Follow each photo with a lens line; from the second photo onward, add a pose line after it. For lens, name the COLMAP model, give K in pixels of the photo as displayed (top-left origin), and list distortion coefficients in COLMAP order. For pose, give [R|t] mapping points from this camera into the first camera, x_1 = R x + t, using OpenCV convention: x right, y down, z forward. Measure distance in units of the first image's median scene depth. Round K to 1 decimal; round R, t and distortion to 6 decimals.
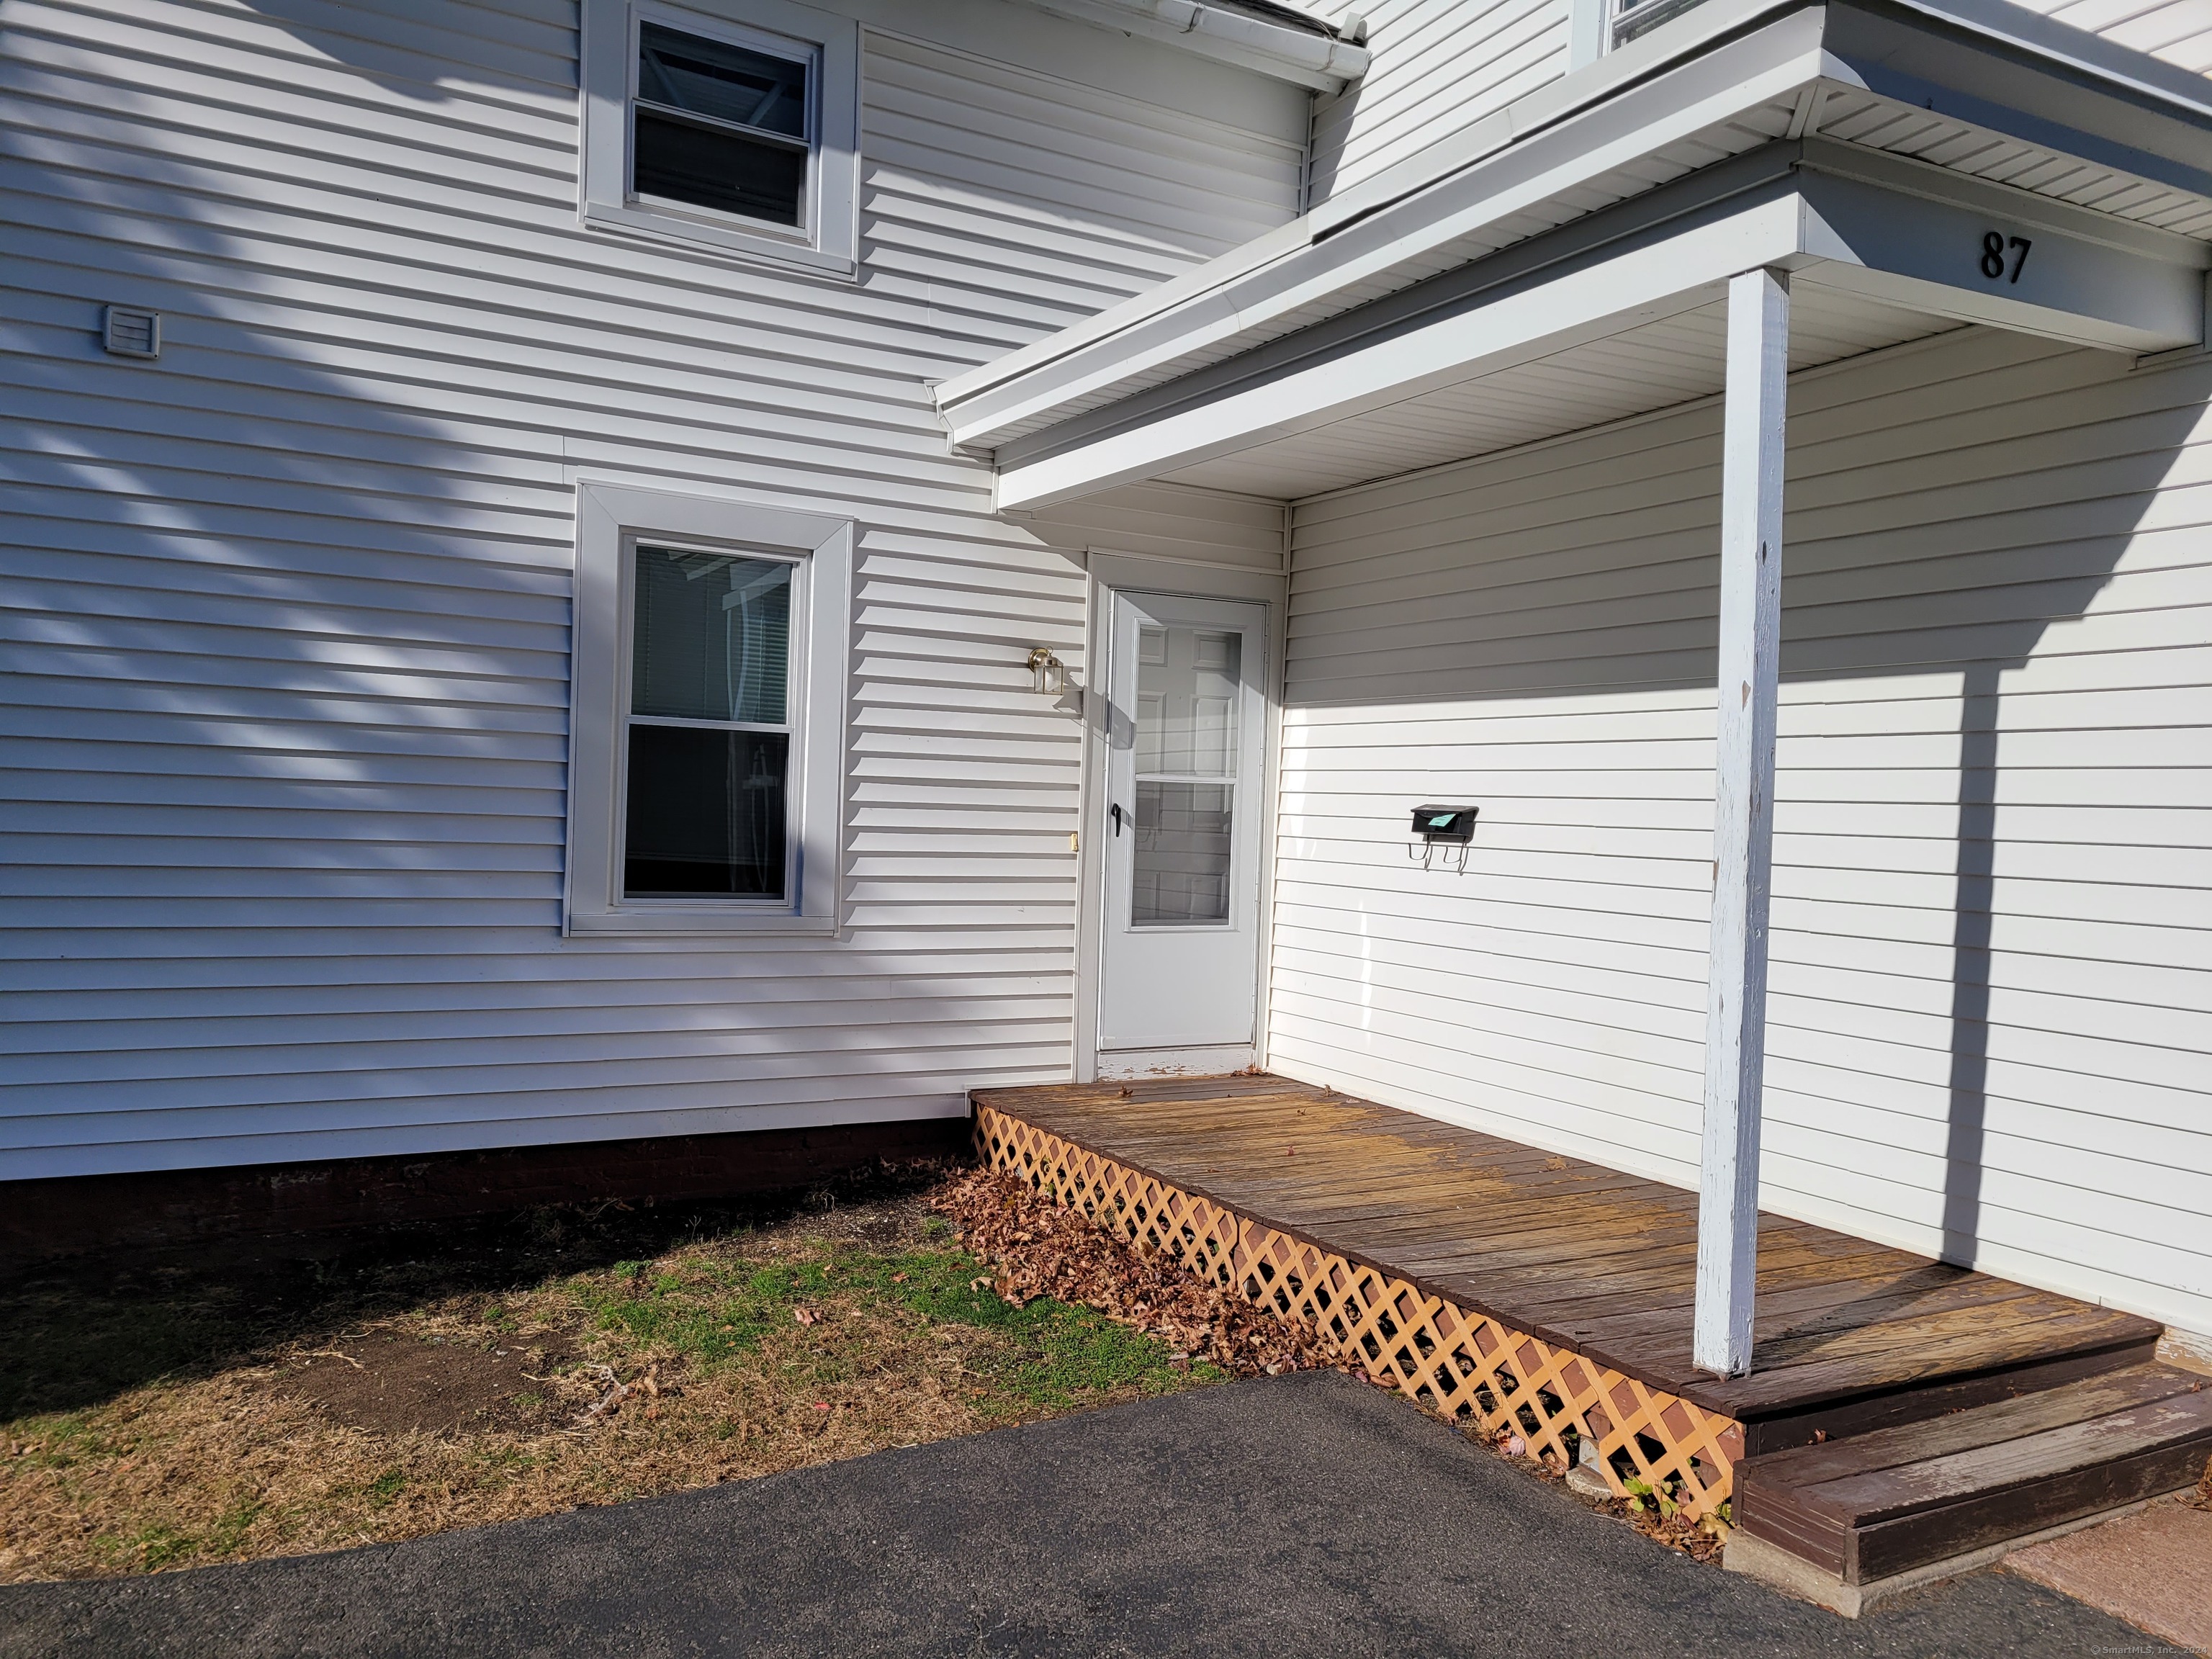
lens RADIAL K [[1644.8, 0, 1110.5], [0, 1644.8, 833.6], [0, 0, 1]] dist [0.064826, -0.050552]
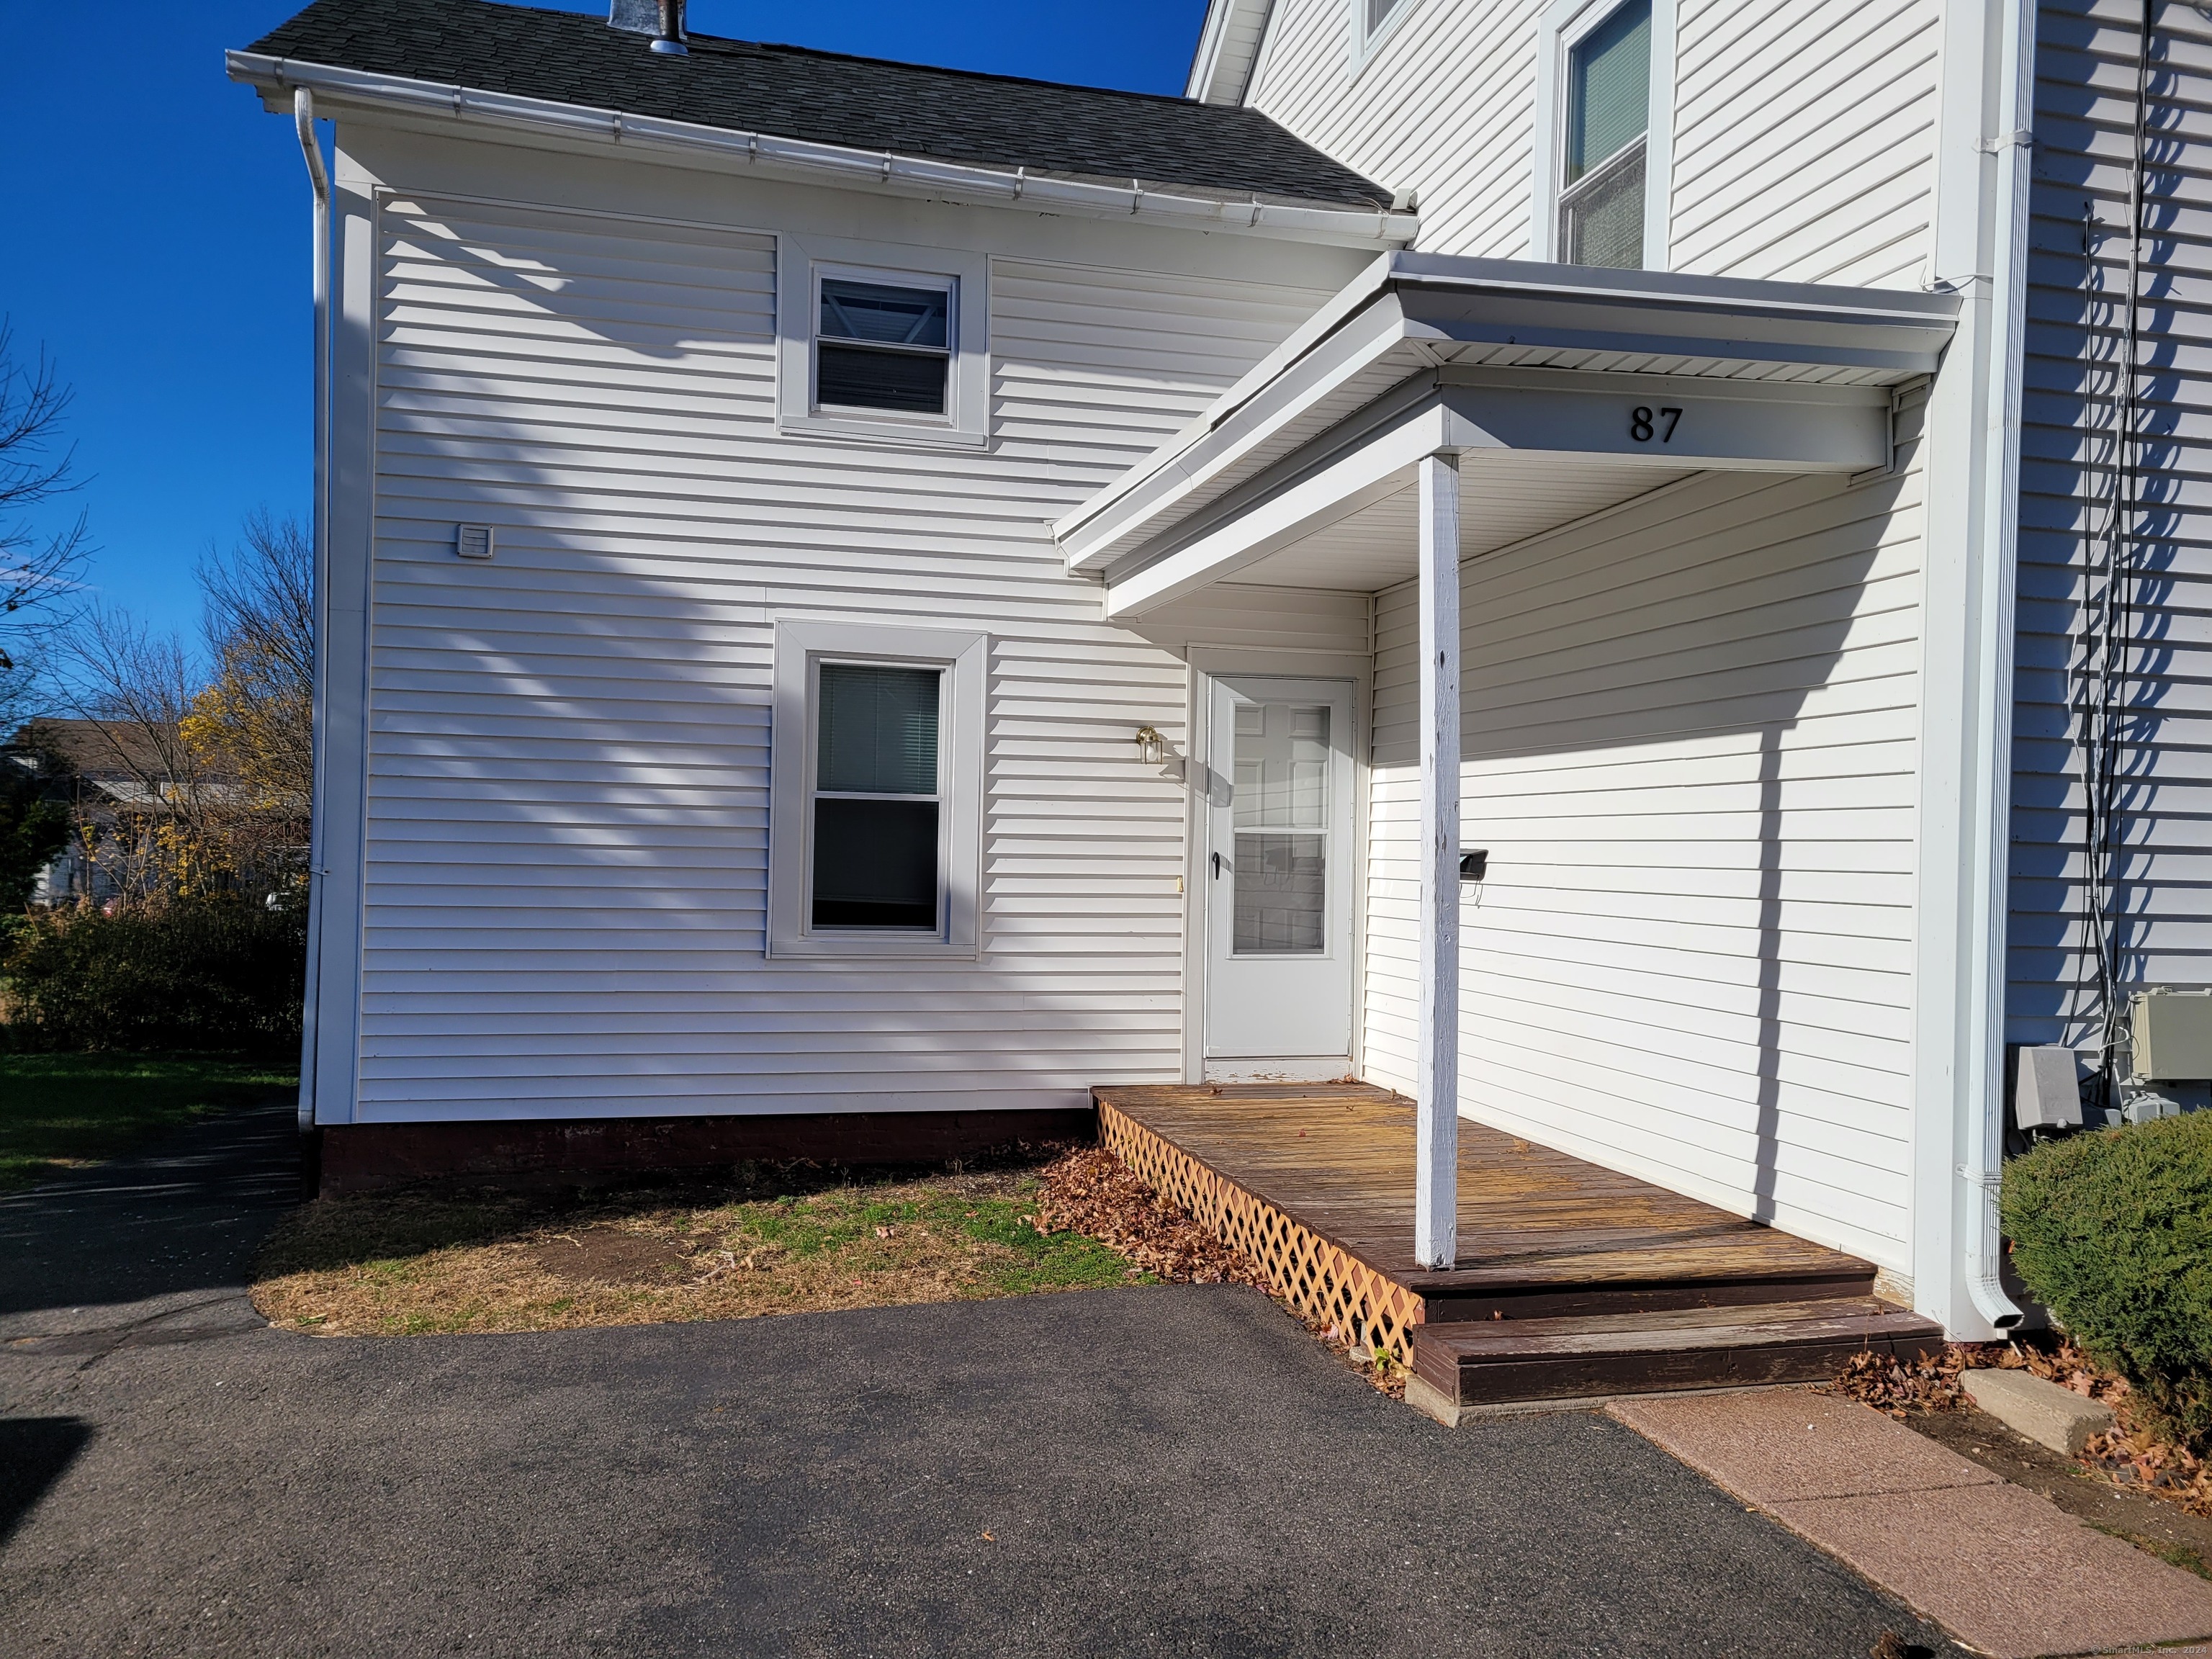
lens RADIAL K [[1644.8, 0, 1108.1], [0, 1644.8, 819.5], [0, 0, 1]] dist [0.064826, -0.050552]
pose [[0.967298, -0.021354, -0.252744, 0.305874], [0.010779, 0.999010, -0.043153, 0.012017], [0.253415, 0.039018, 0.966570, -0.246906]]
